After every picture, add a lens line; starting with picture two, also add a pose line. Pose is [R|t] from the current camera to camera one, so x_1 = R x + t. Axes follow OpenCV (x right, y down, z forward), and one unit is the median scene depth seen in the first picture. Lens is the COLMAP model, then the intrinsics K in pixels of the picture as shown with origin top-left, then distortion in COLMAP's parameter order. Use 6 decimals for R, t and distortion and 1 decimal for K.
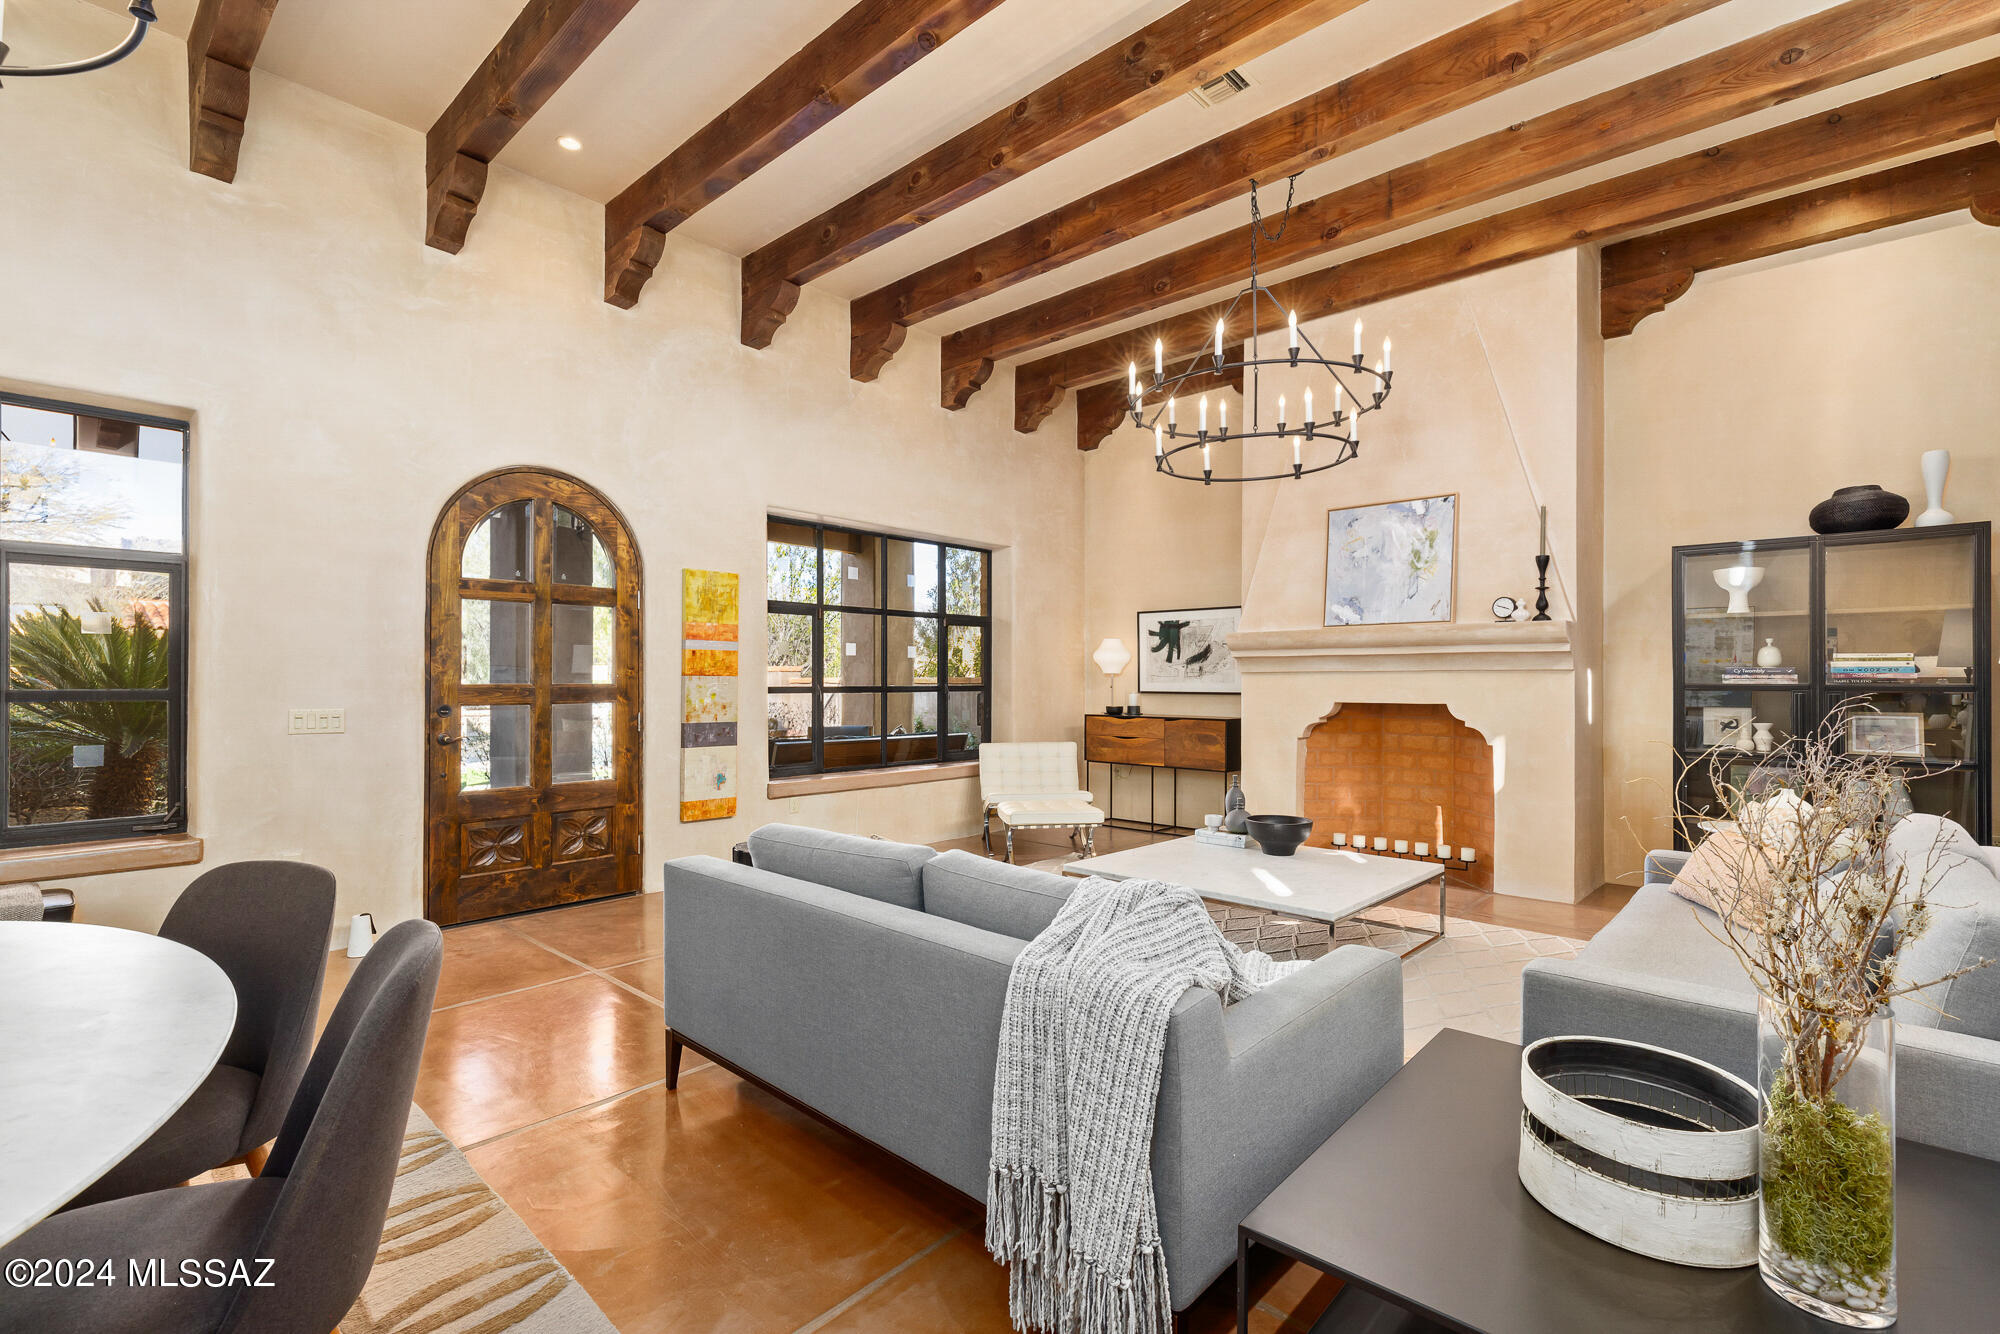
lens RADIAL K [[896.5, 0, 998.9], [0, 896.5, 672.2], [0, 0, 1]] dist [0.005183, -0.000048]
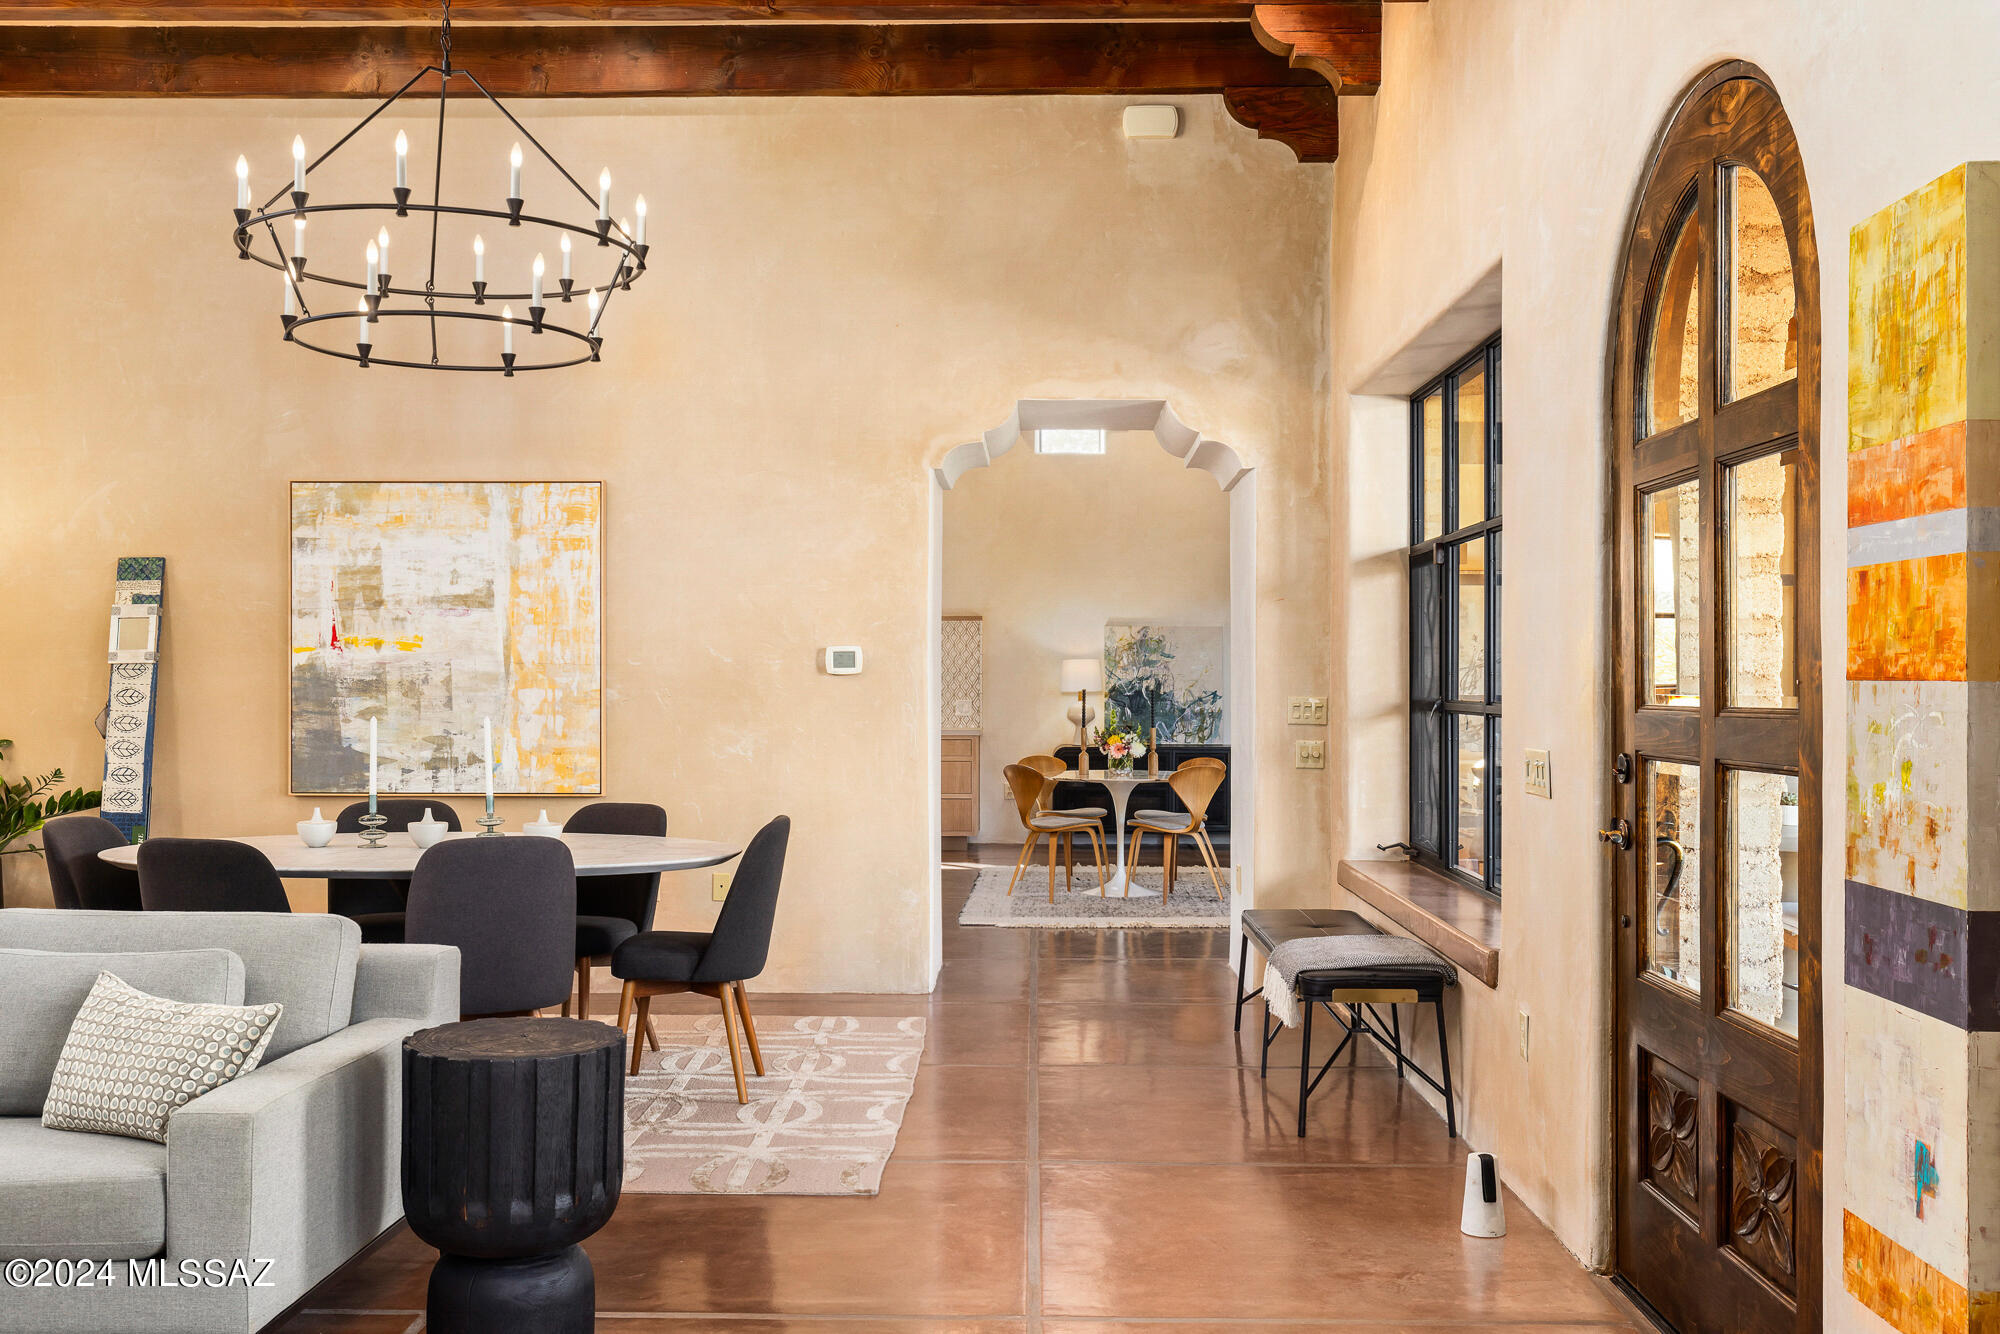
lens RADIAL K [[1846.6, 0, 995.2], [0, 1846.6, 674.5], [0, 0, 1]] dist [0.006955, -0.002222]
pose [[-0.751439, -0.002897, -0.659796, 0.141710], [0.006176, 0.999916, -0.011424, 0.006467], [0.659774, -0.012659, -0.751358, 1.184747]]
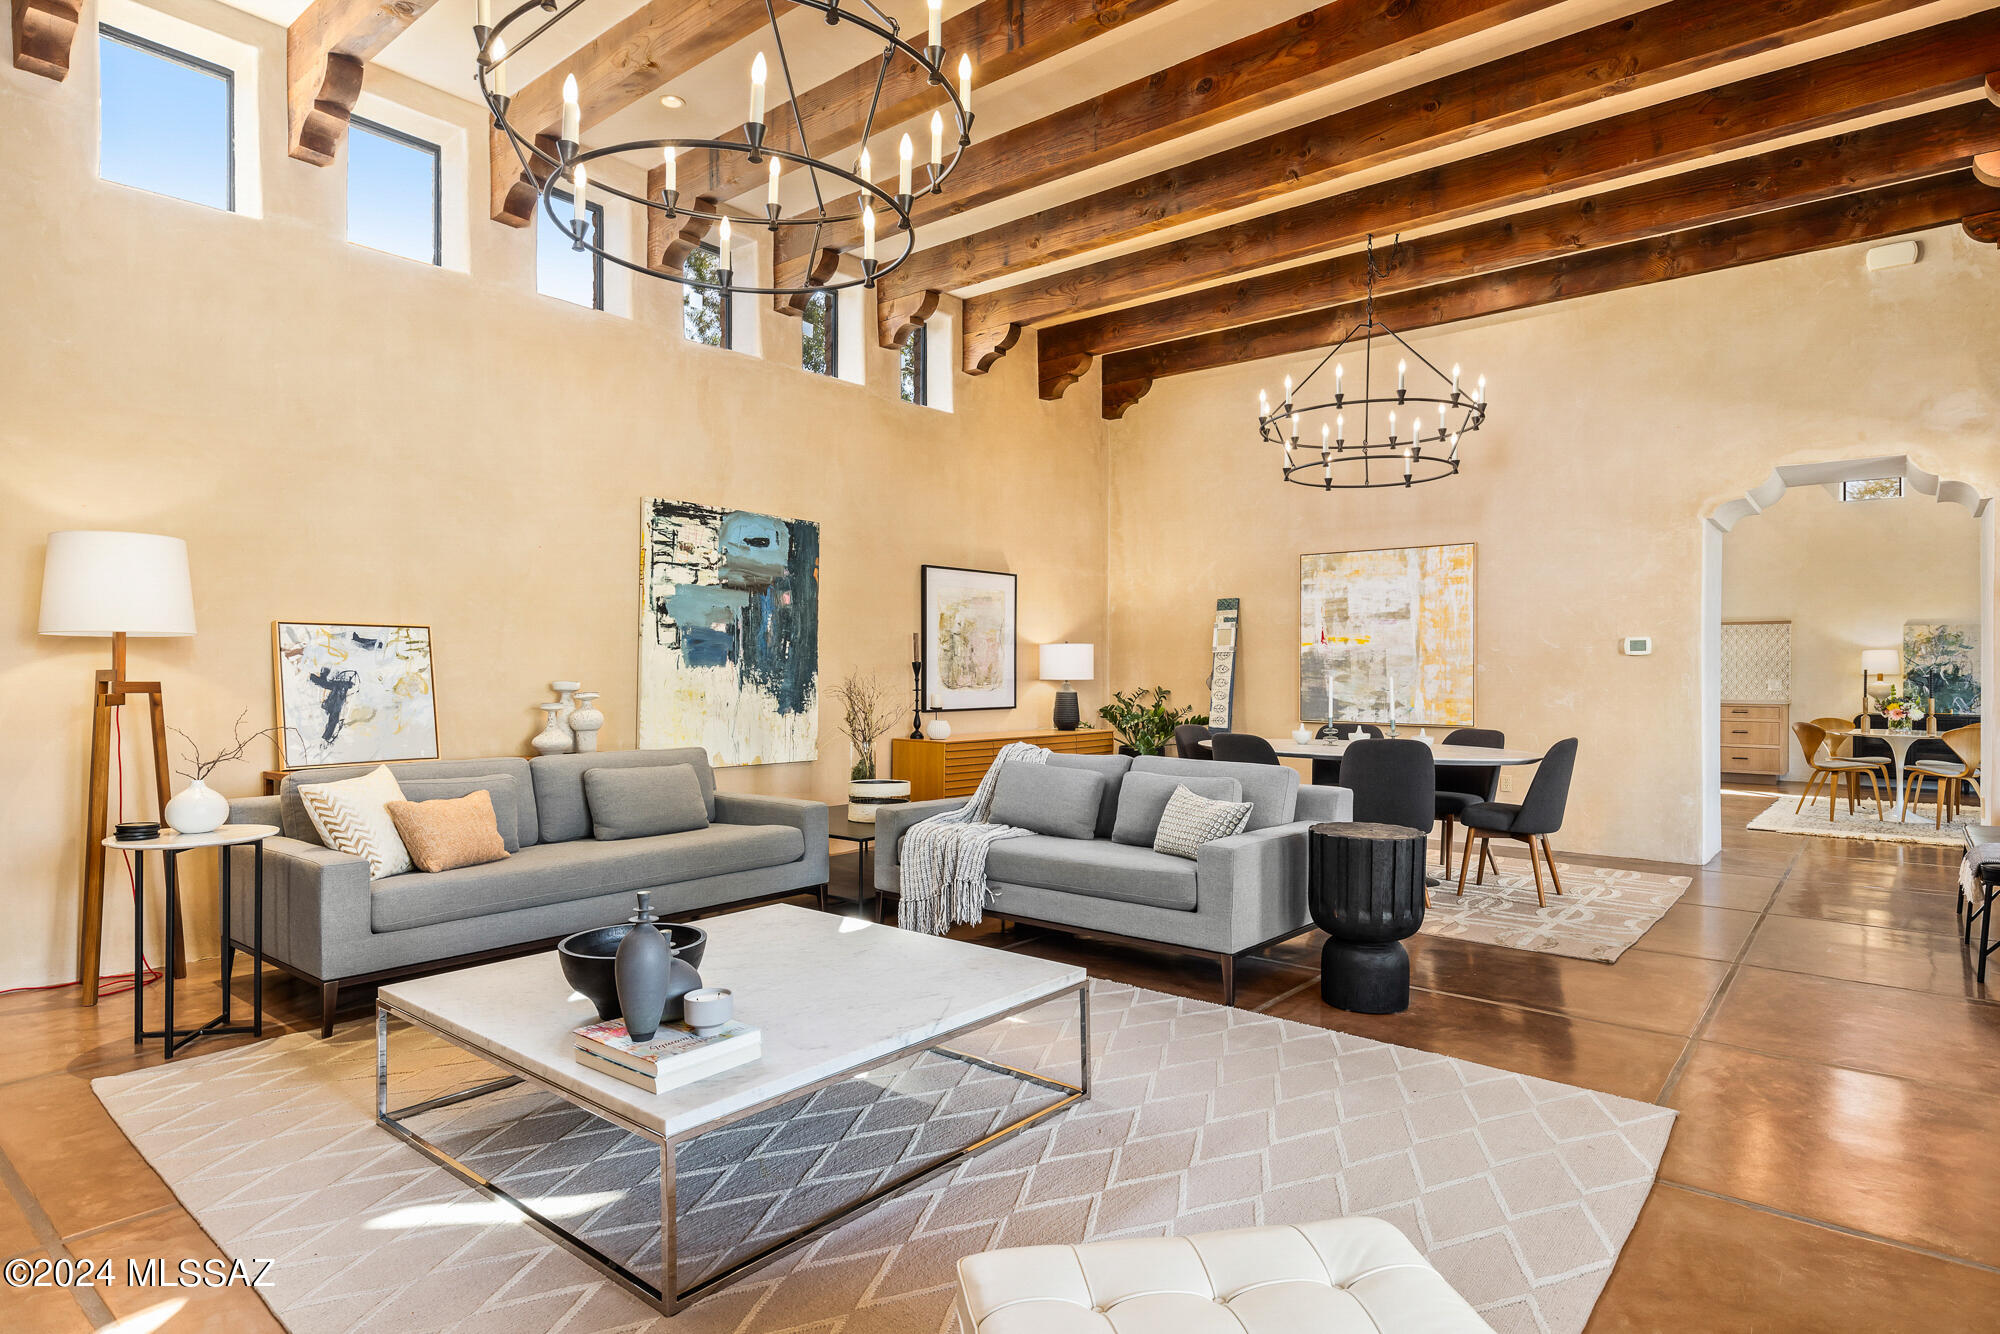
lens RADIAL K [[1087.8, 0, 999.8], [0, 1087.8, 671.0], [0, 0, 1]] dist [0.000557, 0.000599]
pose [[-0.998630, -0.003819, -0.052182, 0.127895], [-0.003209, 0.999926, -0.011766, 0.025750], [0.052223, -0.011582, -0.998568, 1.304494]]
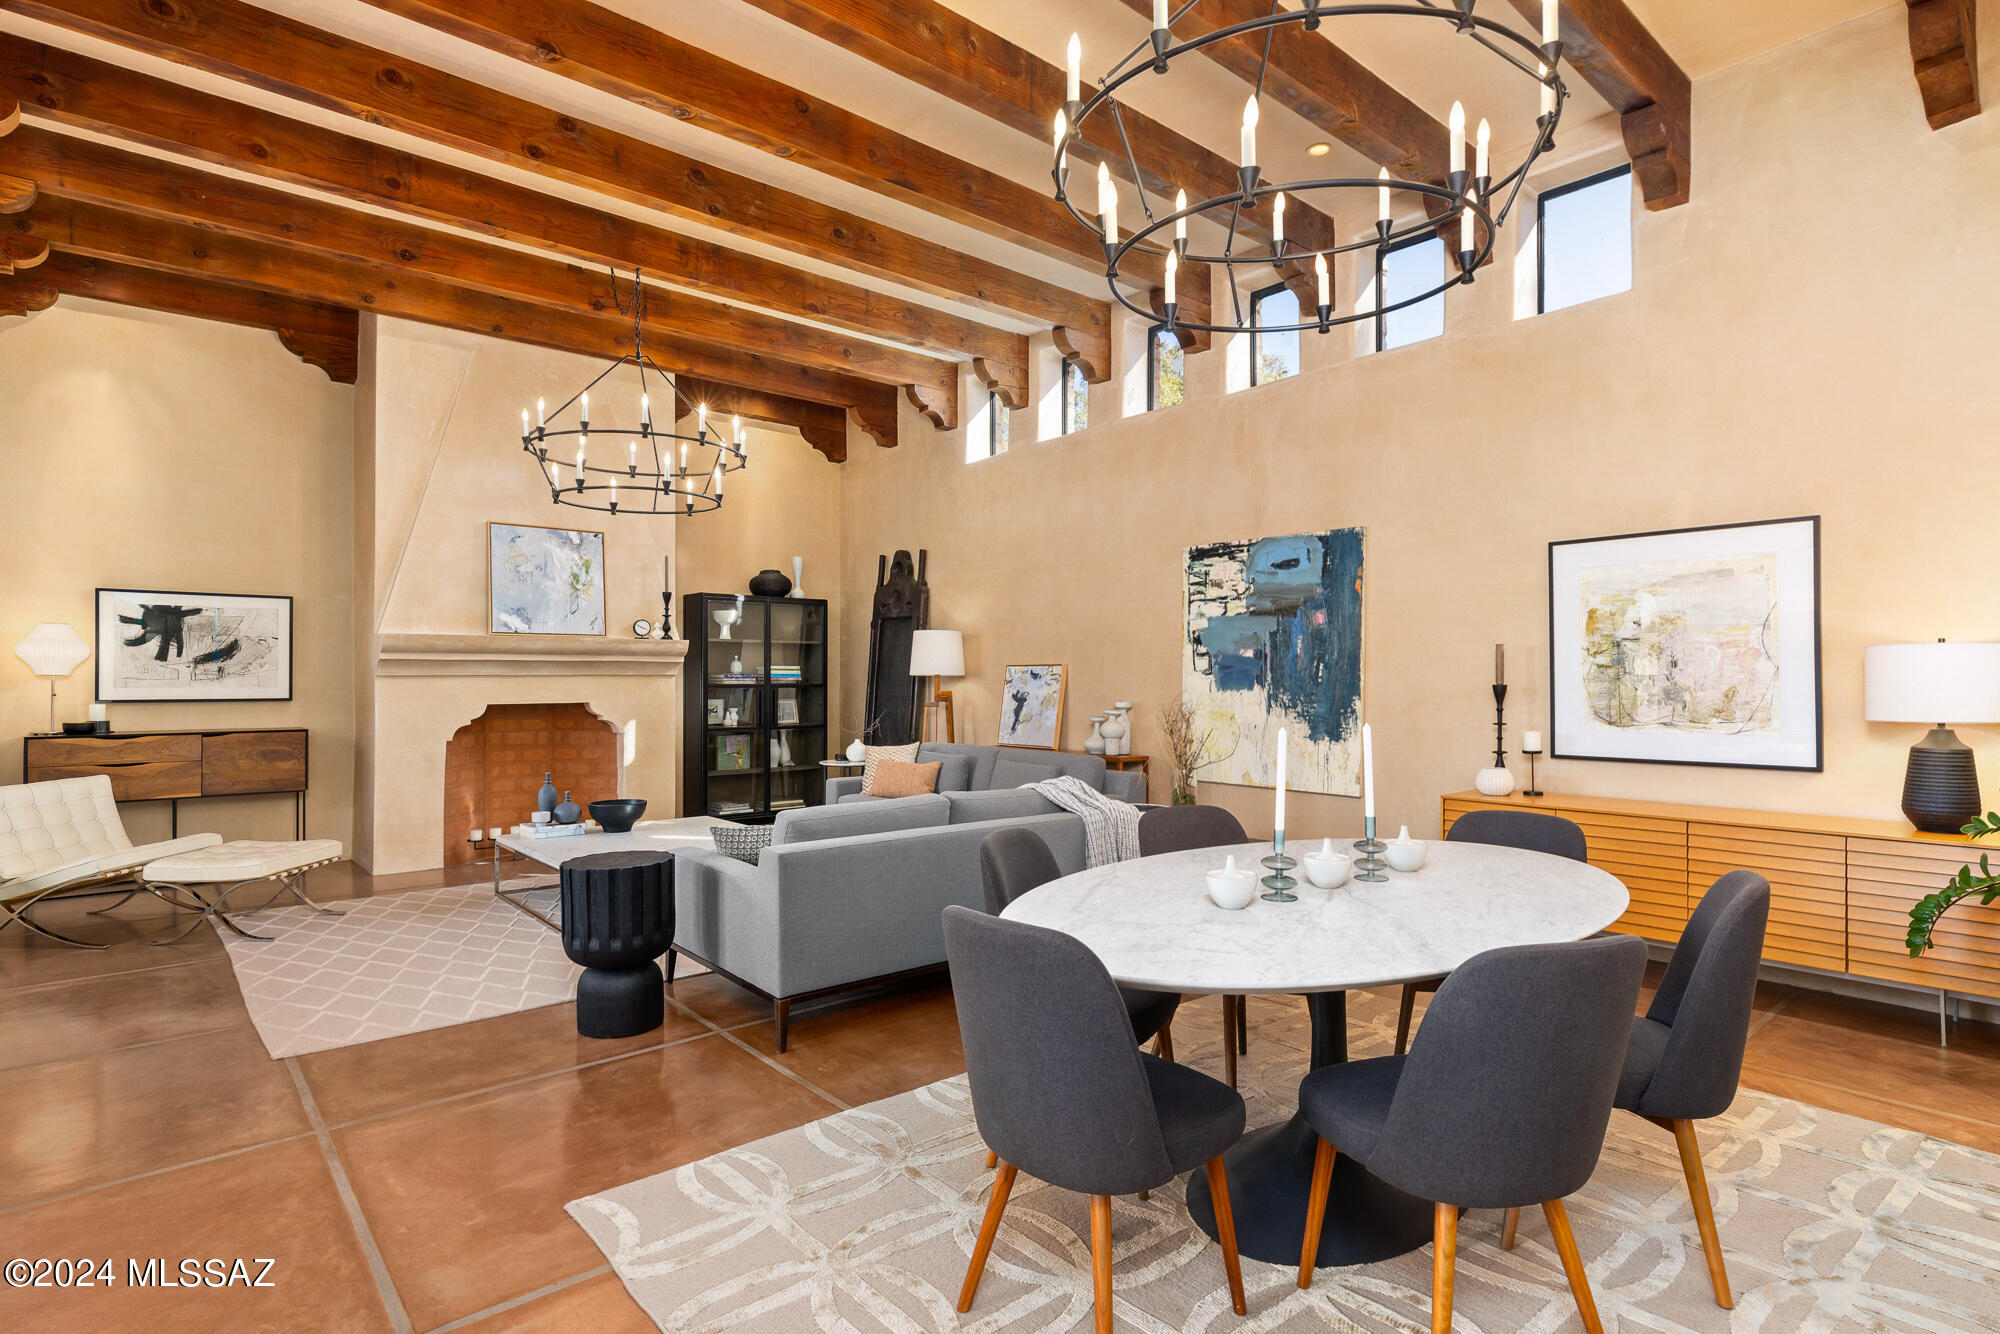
lens RADIAL K [[1015.2, 0, 1000.0], [0, 1015.2, 667.0], [0, 0, 1]] dist [0.001362, 0.000253]
pose [[0.120984, 0.008726, 0.992616, -0.796069], [-0.008143, 0.999936, -0.007798, -0.006426], [-0.992621, -0.007139, 0.121047, 0.277542]]
